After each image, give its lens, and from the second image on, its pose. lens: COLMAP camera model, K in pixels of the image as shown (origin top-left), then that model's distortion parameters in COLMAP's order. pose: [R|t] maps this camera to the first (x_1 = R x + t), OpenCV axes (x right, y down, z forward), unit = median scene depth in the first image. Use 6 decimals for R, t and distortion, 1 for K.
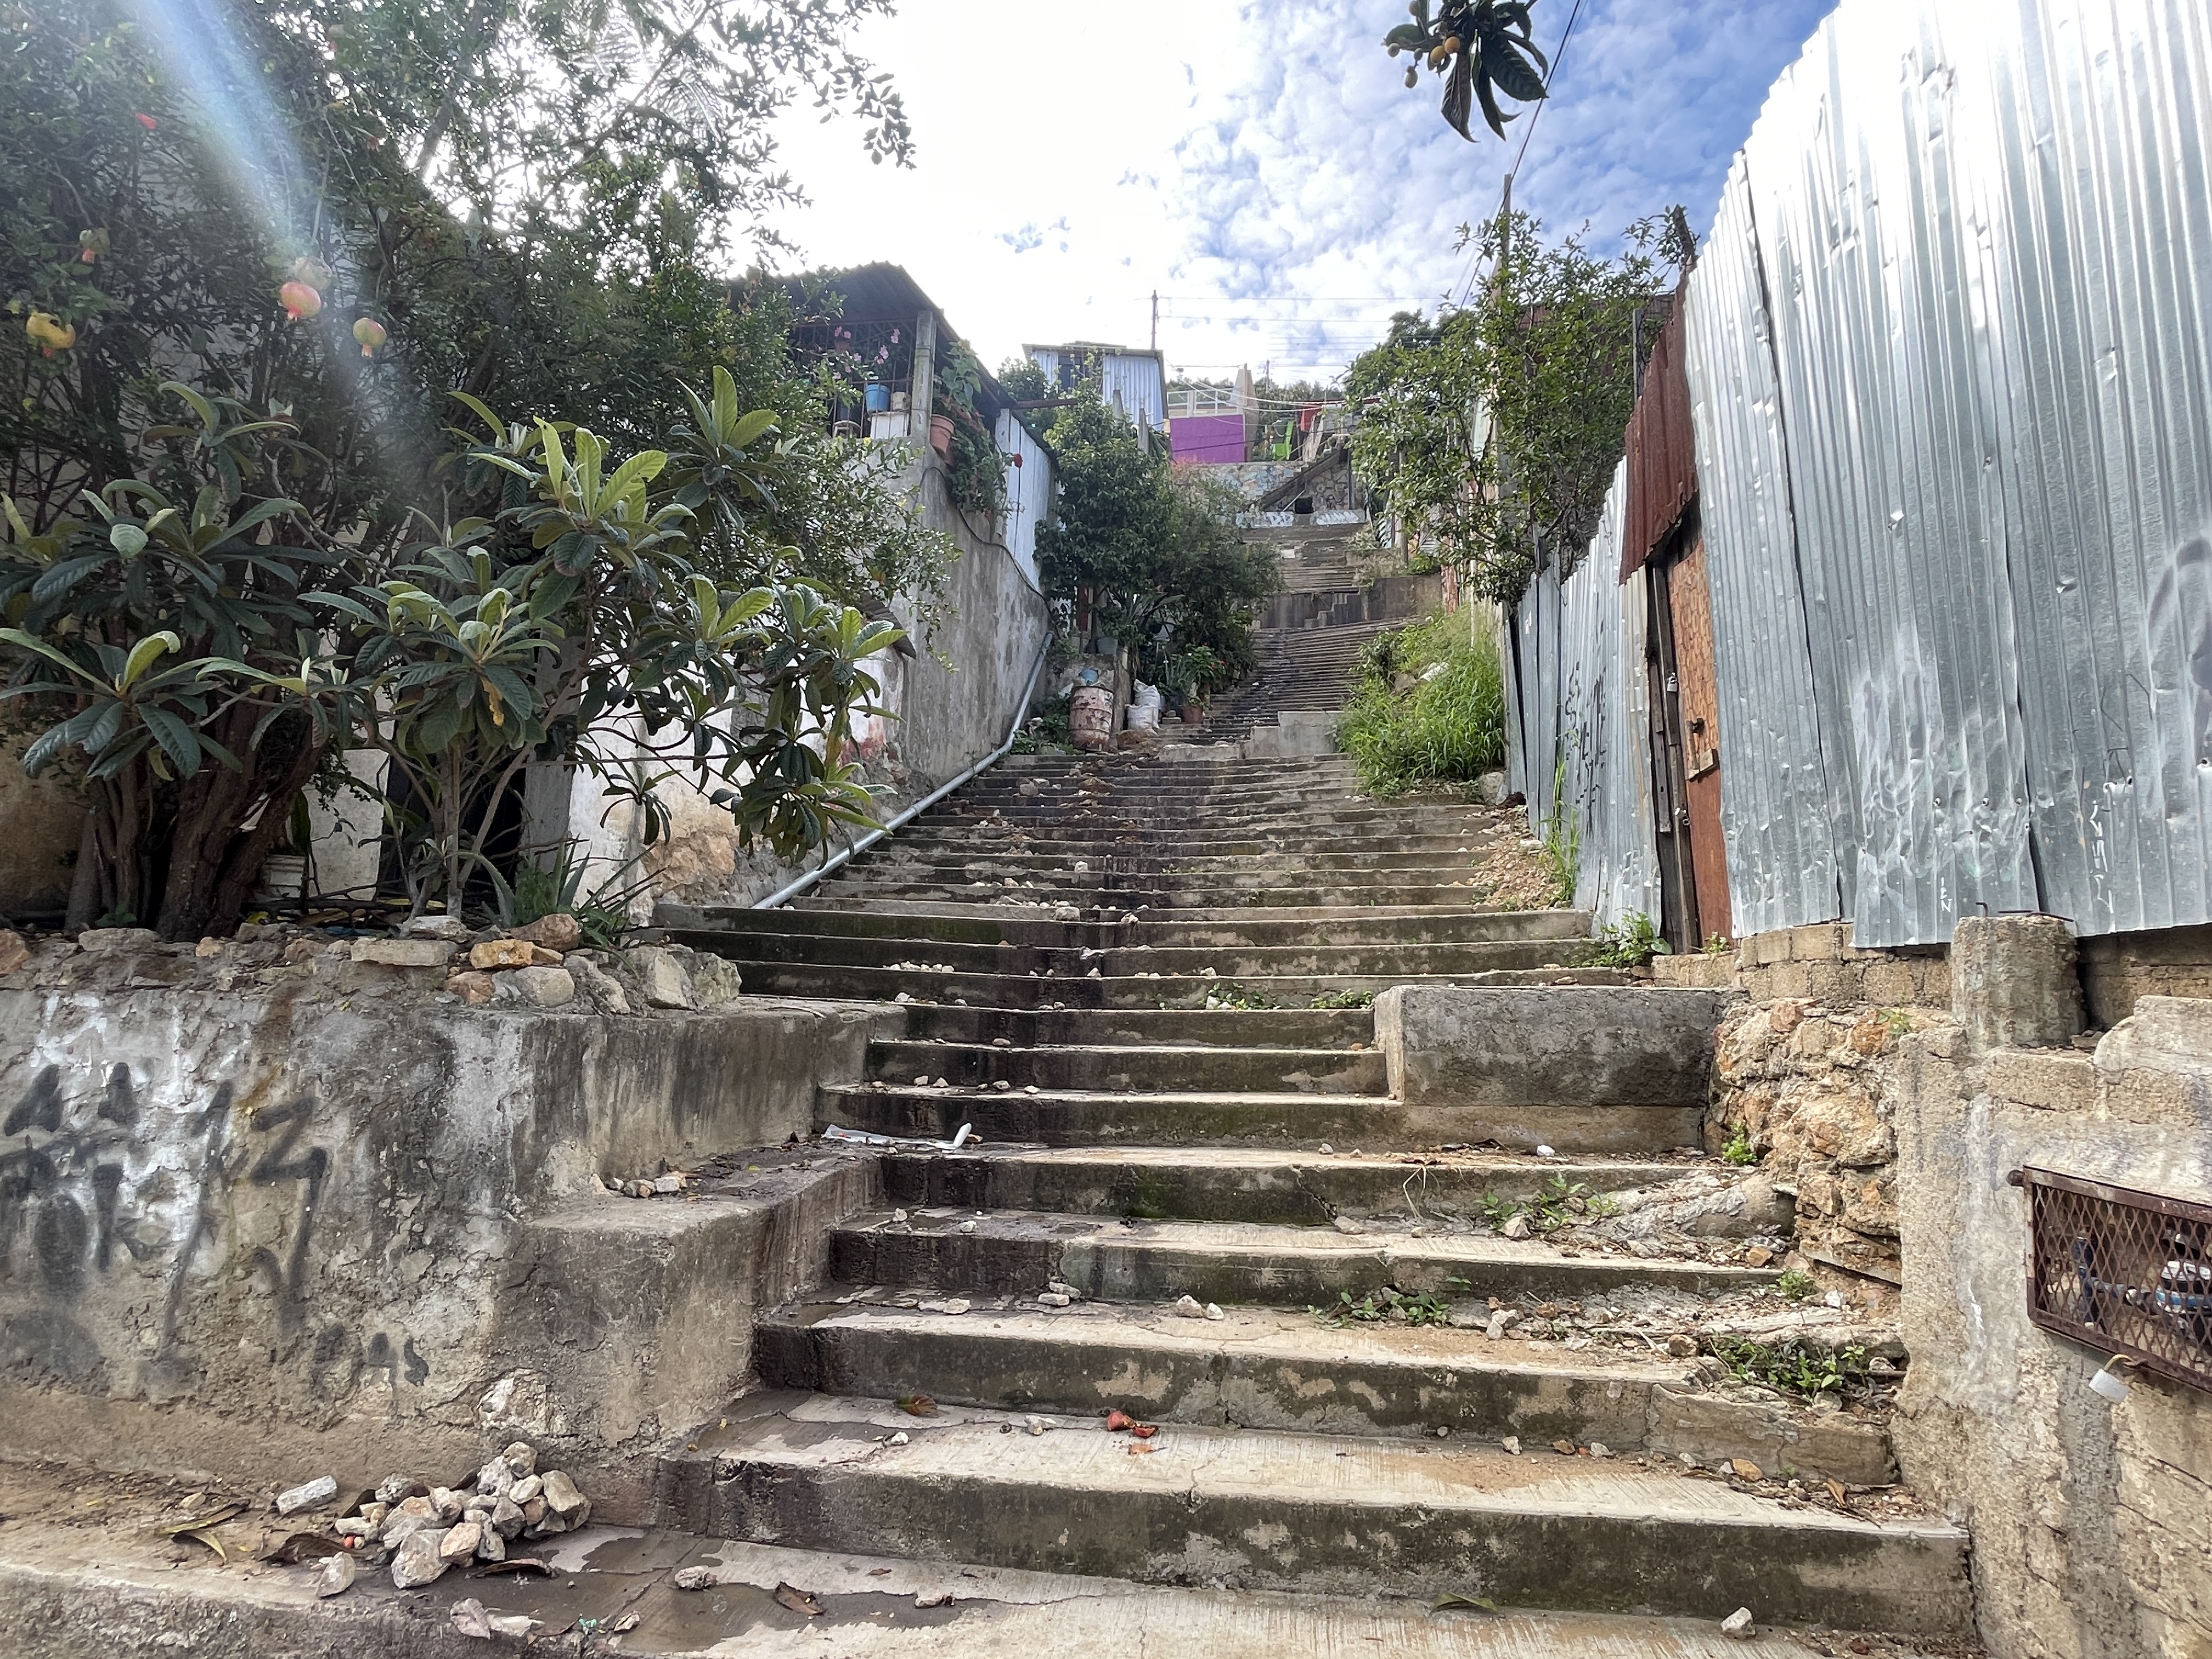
lens RADIAL K [[1189.3, 0, 1106.8], [0, 1189.3, 829.4], [0, 0, 1]] dist [0.002398, 0.005556]
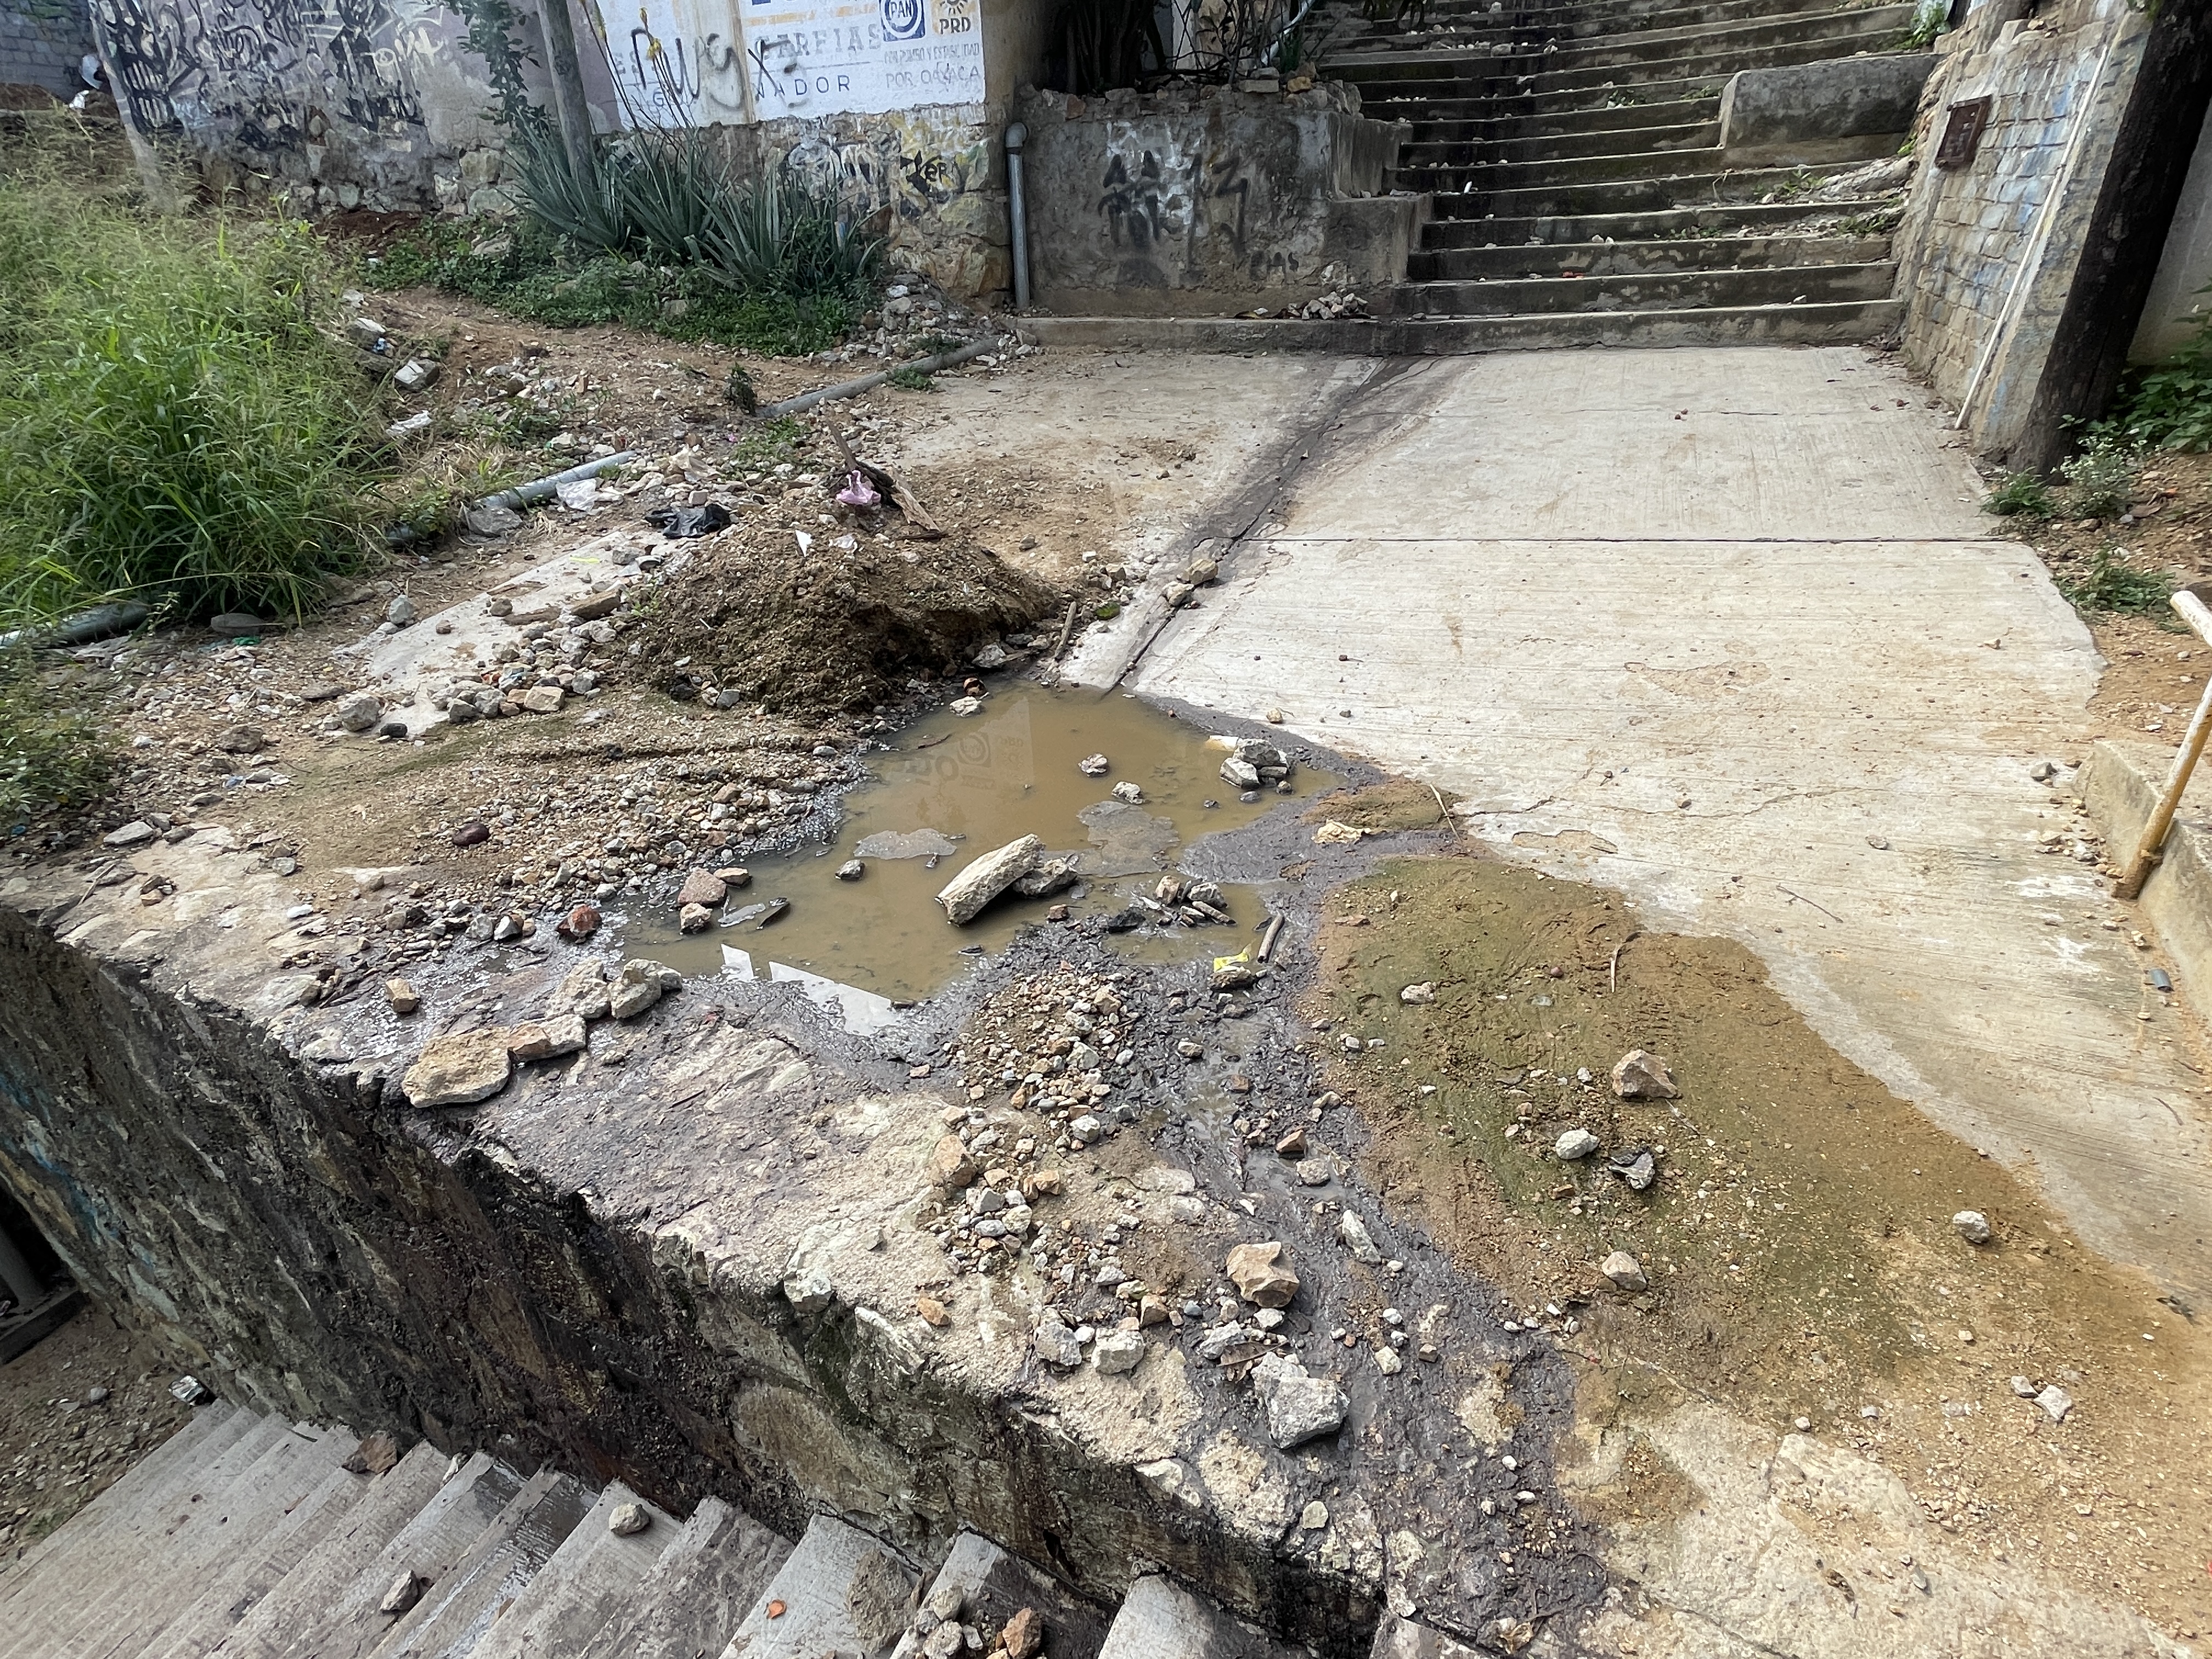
lens RADIAL K [[1189.3, 0, 1105.2], [0, 1189.3, 833.4], [0, 0, 1]] dist [0.002398, 0.005556]
pose [[0.972368, 0.050061, -0.228025, -0.261487], [0.094125, 0.809767, 0.579153, -0.084609], [0.213640, -0.584613, 0.782679, -1.596684]]
